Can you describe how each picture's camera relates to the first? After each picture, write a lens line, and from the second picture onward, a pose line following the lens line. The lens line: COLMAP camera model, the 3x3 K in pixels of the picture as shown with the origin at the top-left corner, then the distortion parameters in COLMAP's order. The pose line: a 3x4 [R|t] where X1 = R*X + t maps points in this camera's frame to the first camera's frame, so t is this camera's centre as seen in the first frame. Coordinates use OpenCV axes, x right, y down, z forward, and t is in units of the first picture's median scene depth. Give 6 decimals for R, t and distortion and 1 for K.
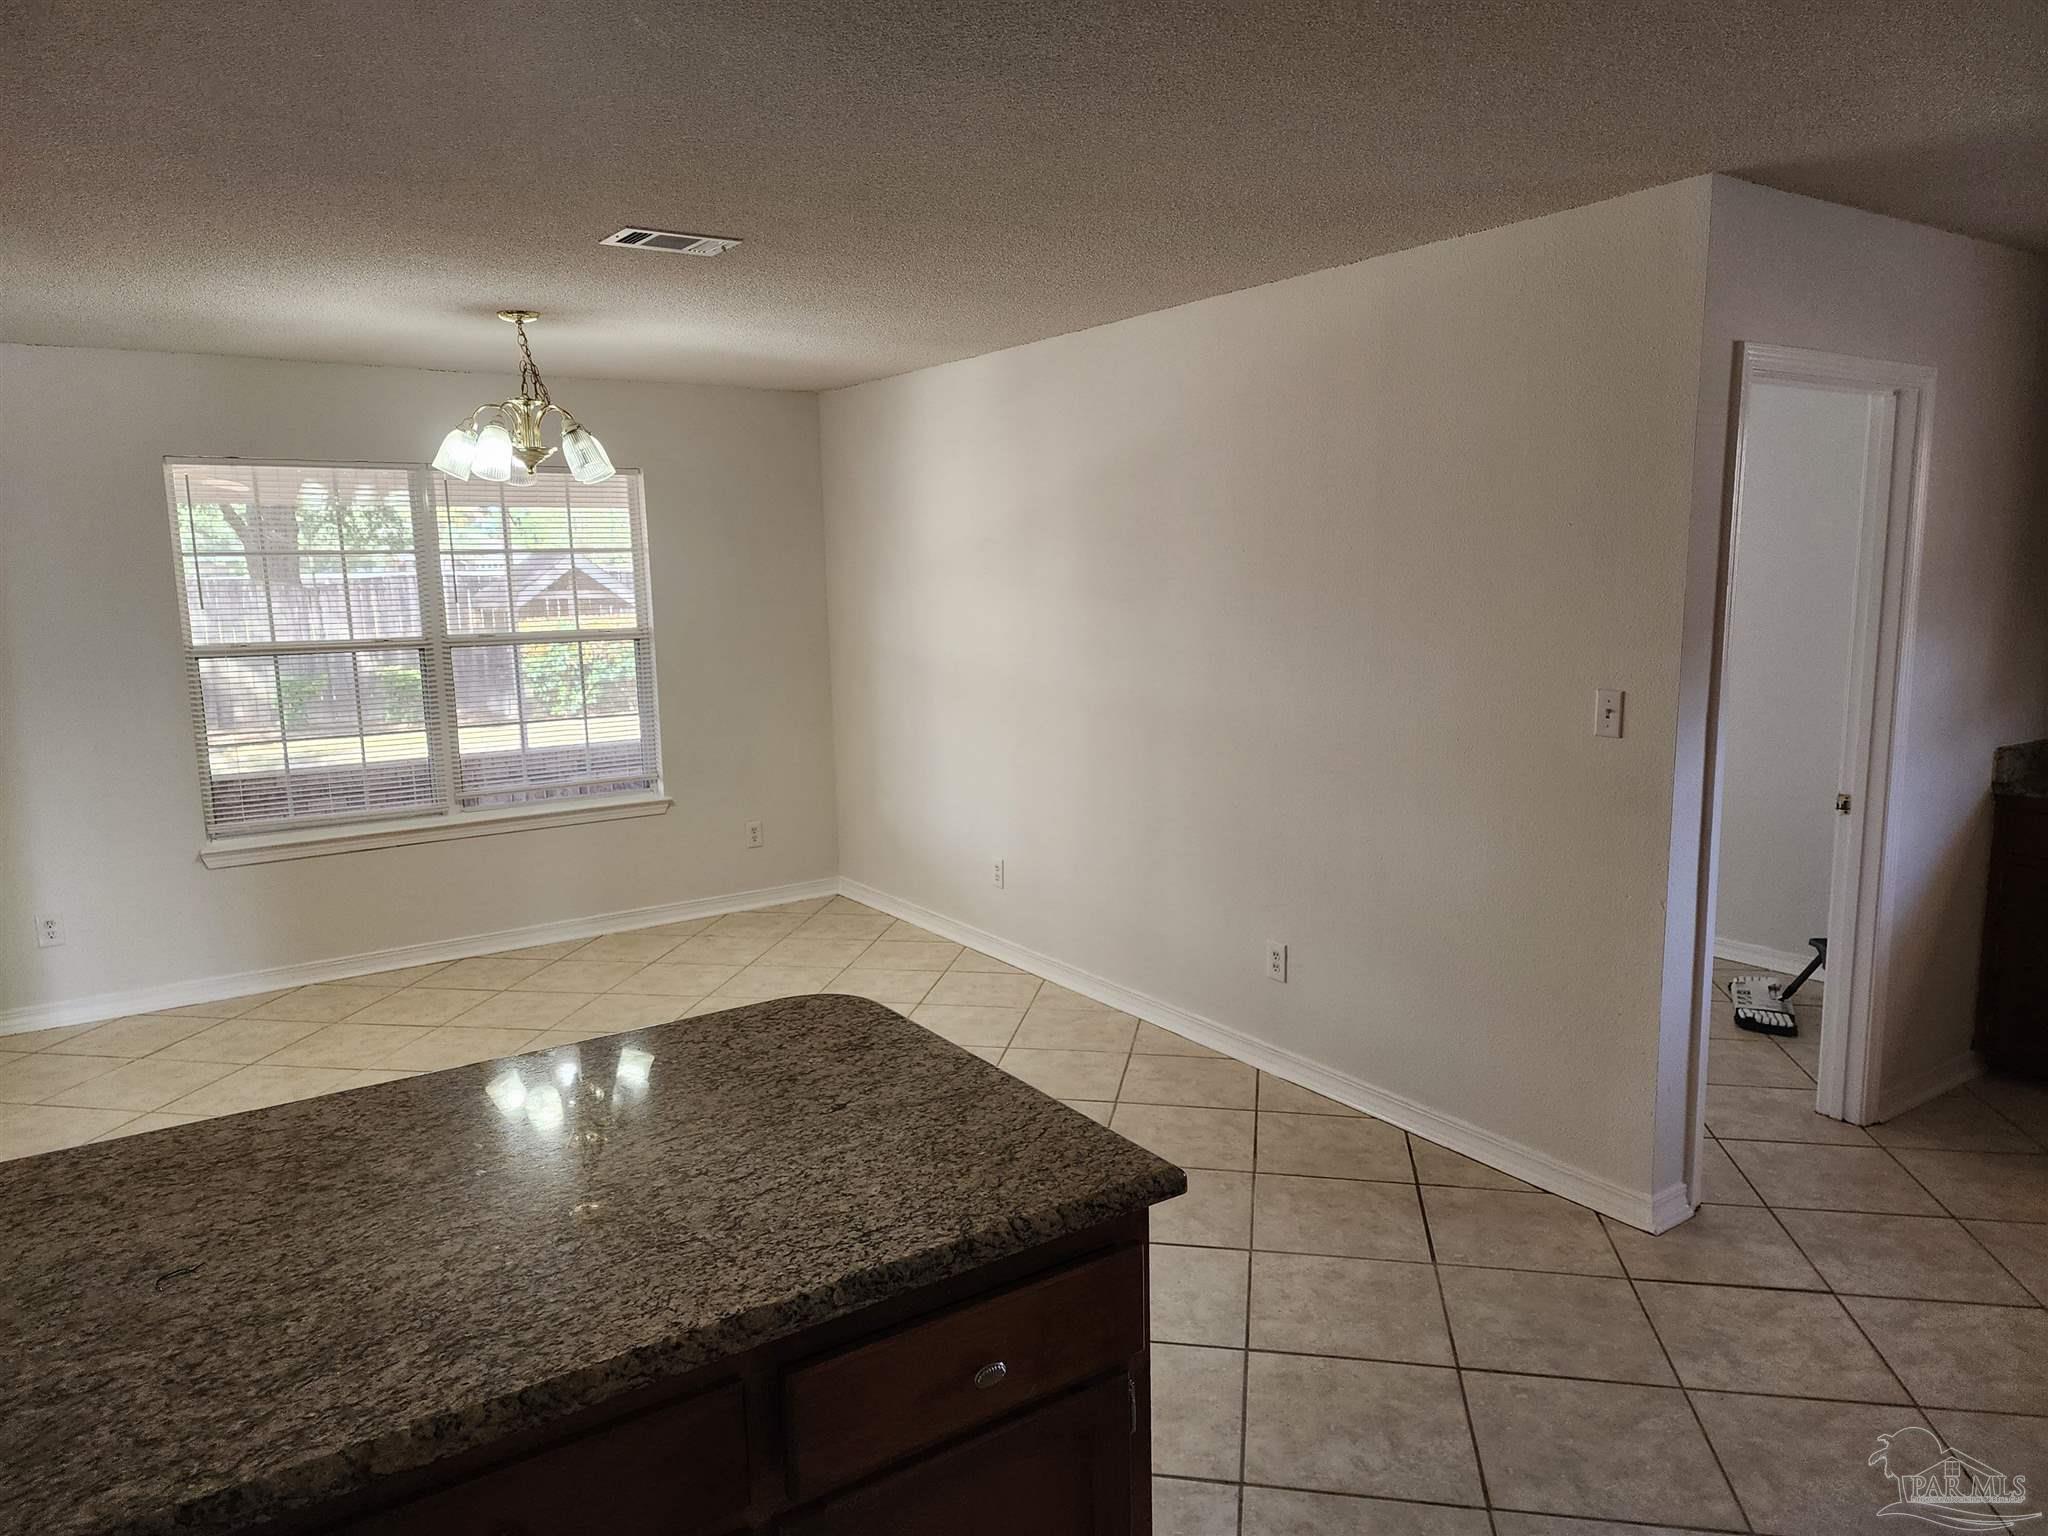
lens RADIAL K [[1367.8, 0, 1036.4], [0, 1367.8, 766.1], [0, 0, 1]] dist [0.073502, -0.063553]
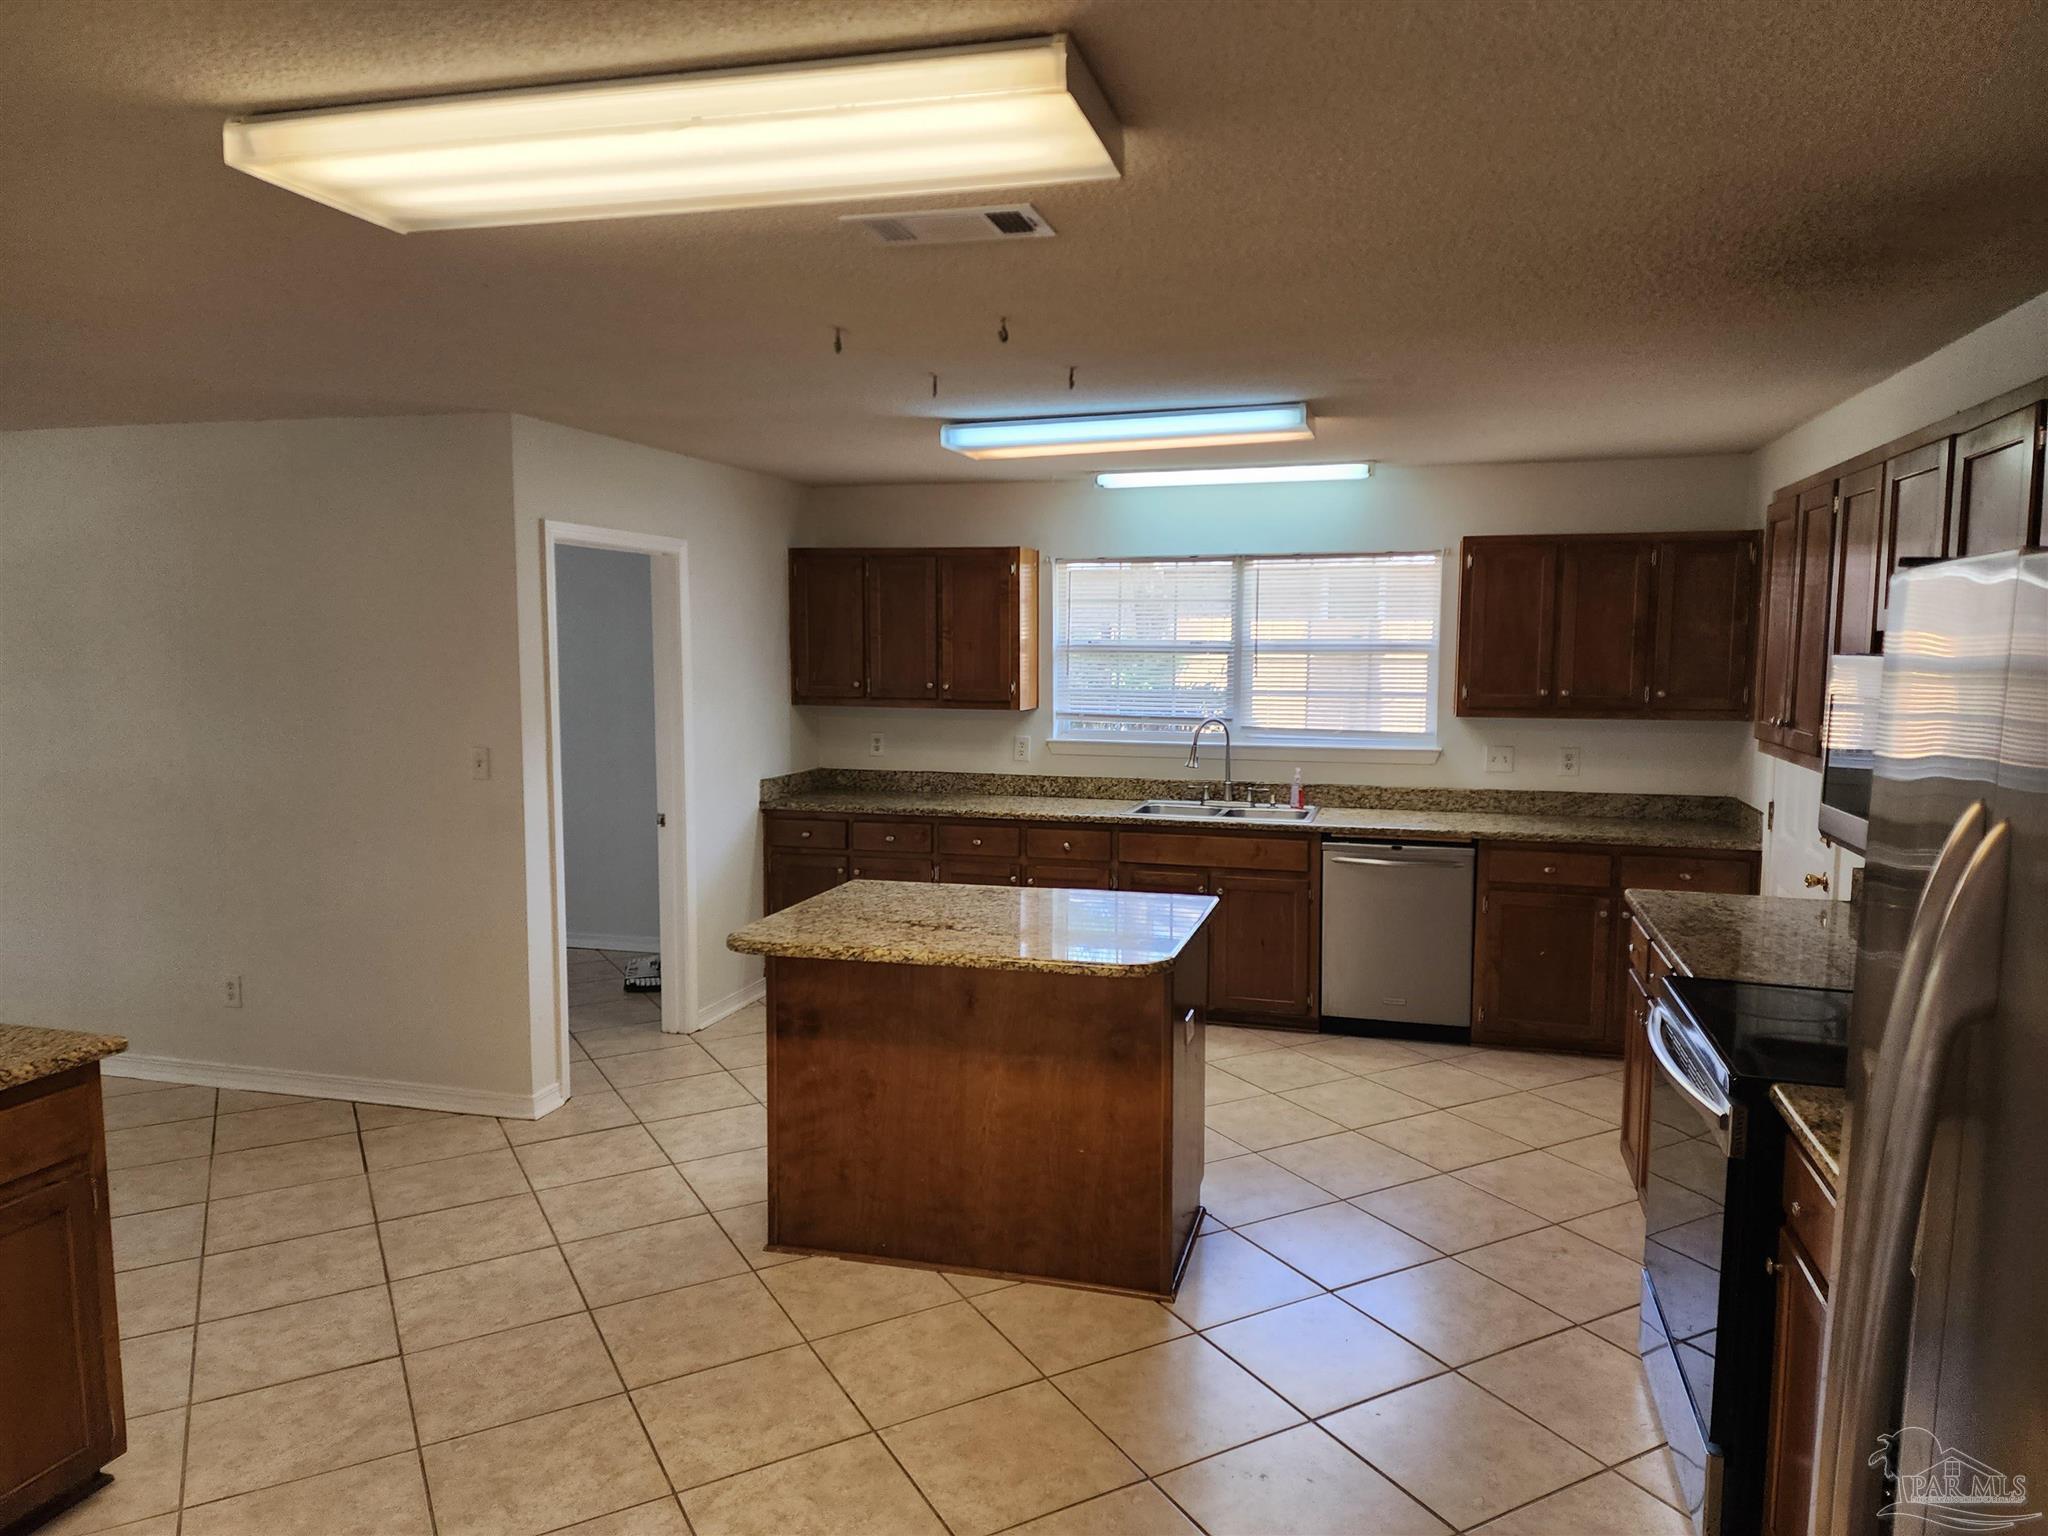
lens RADIAL K [[1367.8, 0, 1053.8], [0, 1367.8, 756.9], [0, 0, 1]] dist [0.073502, -0.063553]
pose [[0.771920, -0.038244, 0.634568, -0.044775], [0.082921, 0.995718, -0.040860, 0.072468], [-0.630288, 0.084160, 0.771786, -0.551770]]
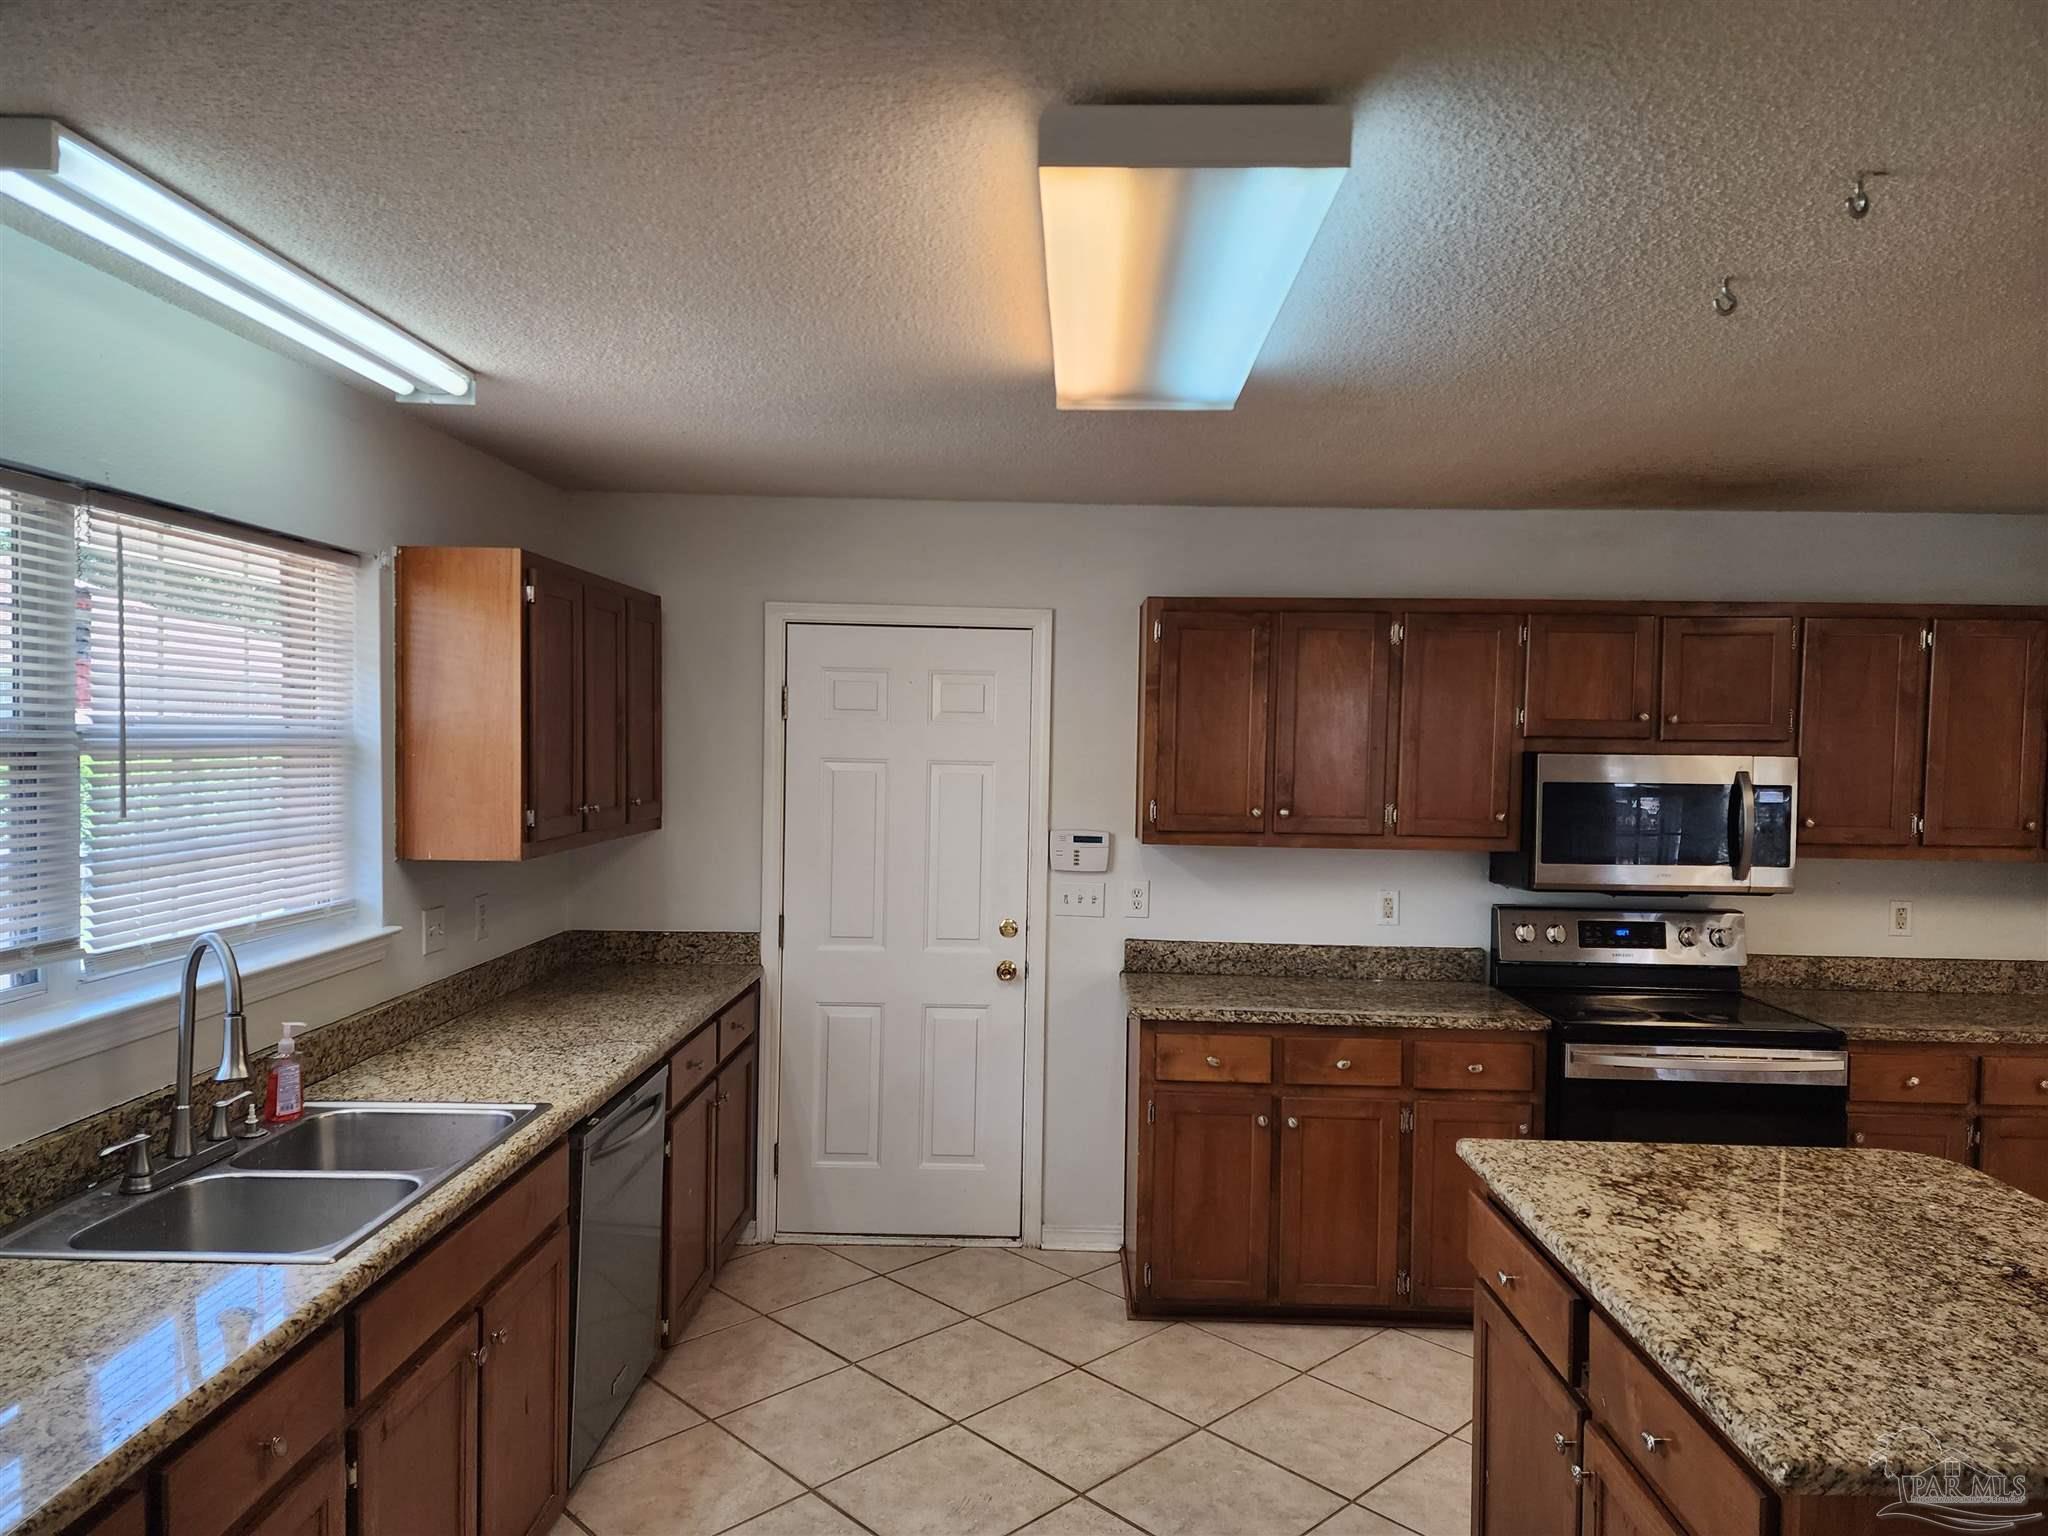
lens RADIAL K [[1367.8, 0, 1038.3], [0, 1367.8, 774.6], [0, 0, 1]] dist [0.073502, -0.063553]
pose [[-0.810017, -0.016894, 0.586163, 0.652821], [0.085165, 0.985598, 0.146096, -0.218985], [-0.580189, 0.168261, -0.796912, 1.267876]]
